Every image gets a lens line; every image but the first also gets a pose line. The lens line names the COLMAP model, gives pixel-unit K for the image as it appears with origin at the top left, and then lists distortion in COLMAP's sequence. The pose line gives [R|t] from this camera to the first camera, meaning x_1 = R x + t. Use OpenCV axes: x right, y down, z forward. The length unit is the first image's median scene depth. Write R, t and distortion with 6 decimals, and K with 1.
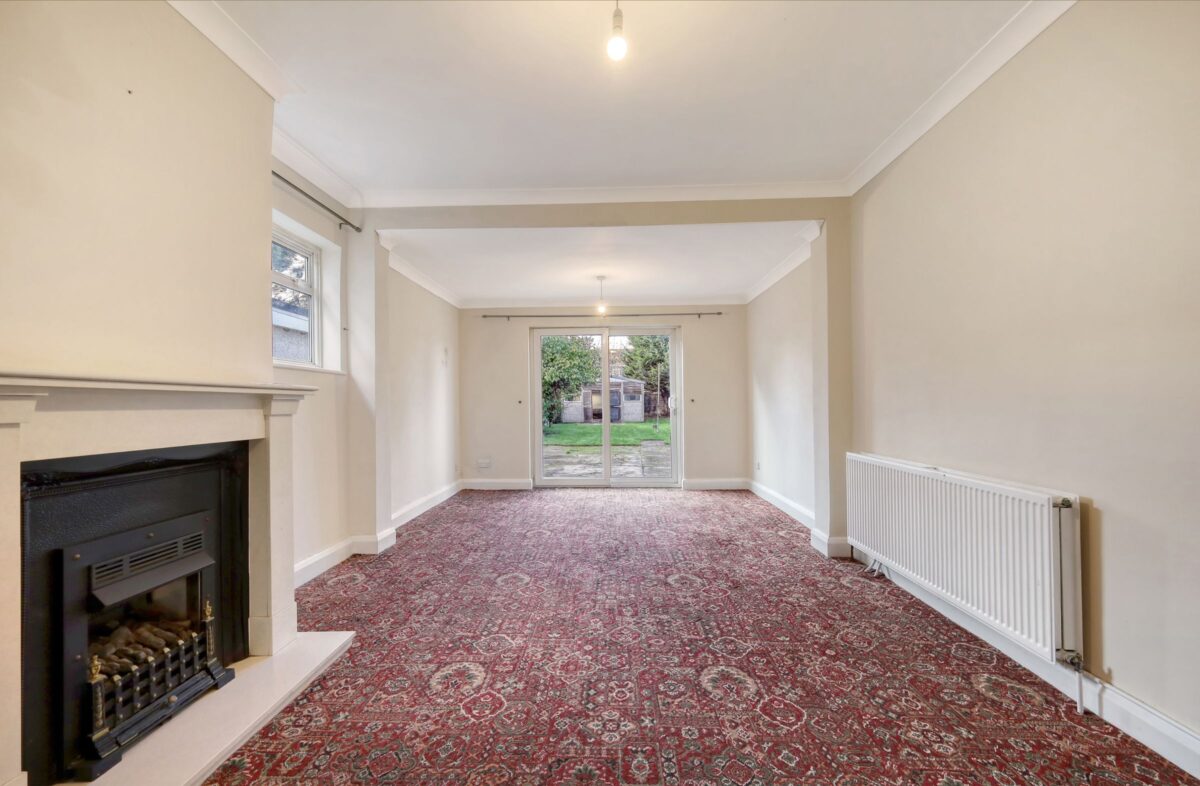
lens RADIAL K [[519.2, 0, 595.9], [0, 519.2, 401.5], [0, 0, 1]] dist [0.003295, 0.000272]
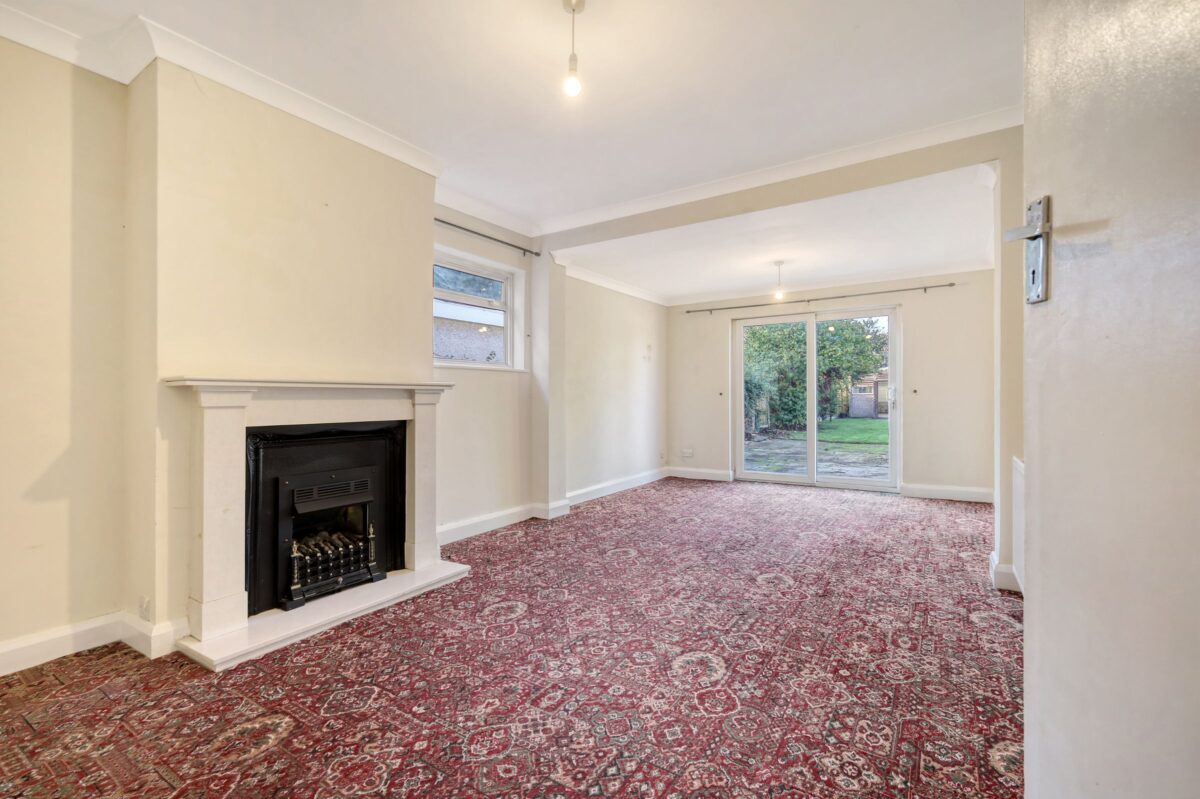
lens RADIAL K [[526.2, 0, 603.7], [0, 526.2, 394.9], [0, 0, 1]] dist [0.003971, 0.000793]
pose [[0.859603, -0.004852, -0.510940, 0.527968], [0.005554, 0.999985, -0.000151, 0.005068], [0.510933, -0.002708, 0.859617, 0.014852]]
